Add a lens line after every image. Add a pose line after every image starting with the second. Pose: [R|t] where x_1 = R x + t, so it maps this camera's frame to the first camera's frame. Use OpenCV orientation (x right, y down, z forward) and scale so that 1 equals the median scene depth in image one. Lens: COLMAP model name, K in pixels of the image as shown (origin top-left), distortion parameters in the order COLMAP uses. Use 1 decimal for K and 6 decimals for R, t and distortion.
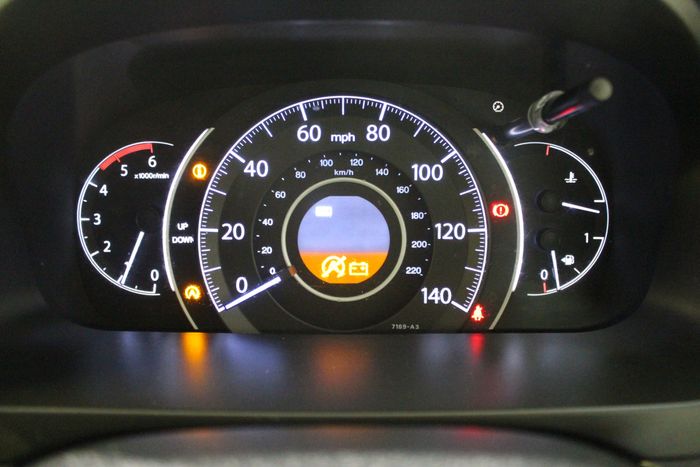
lens RADIAL K [[569.6, 0, 360.7], [0, 569.6, 232.7], [0, 0, 1]] dist [-0.176559, 0.153113]
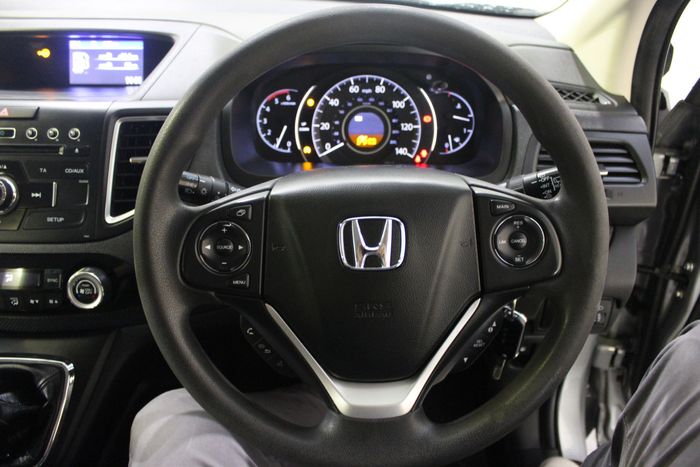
lens RADIAL K [[569.6, 0, 360.7], [0, 569.6, 232.7], [0, 0, 1]] dist [-0.176559, 0.153113]
pose [[0.999951, 0.009829, -0.001226, -0.048188], [-0.009456, 0.984162, 0.177017, 0.017891], [0.002947, -0.176997, 0.984207, -1.646285]]
